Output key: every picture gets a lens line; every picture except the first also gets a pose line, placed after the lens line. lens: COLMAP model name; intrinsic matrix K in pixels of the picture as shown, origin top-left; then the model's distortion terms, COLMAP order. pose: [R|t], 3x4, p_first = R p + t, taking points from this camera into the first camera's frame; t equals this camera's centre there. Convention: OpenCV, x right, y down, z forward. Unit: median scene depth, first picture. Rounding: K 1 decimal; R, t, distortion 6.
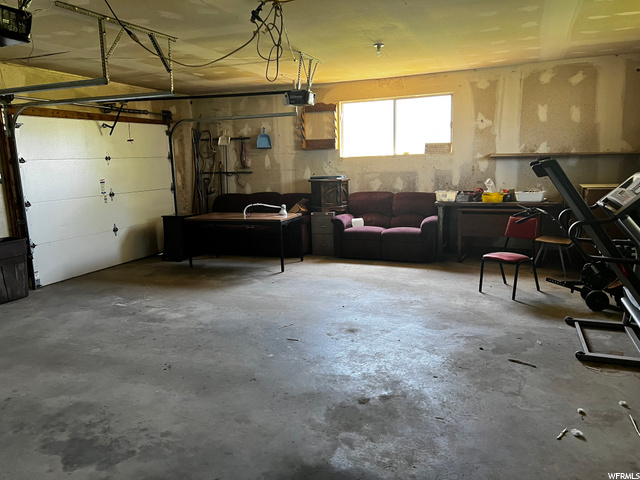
lens RADIAL K [[472.7, 0, 320.0], [0, 472.7, 240.0], [0, 0, 1]] dist [0.010930, -0.025949]
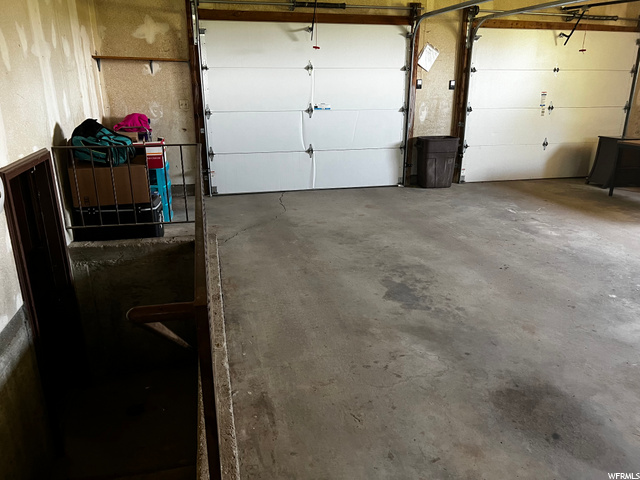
lens RADIAL K [[472.7, 0, 320.0], [0, 472.7, 240.0], [0, 0, 1]] dist [0.010930, -0.025949]
pose [[0.571909, 0.288567, -0.767886, 0.159962], [-0.159236, 0.957332, 0.241163, 0.009582], [0.804713, -0.015649, 0.593457, 0.013809]]
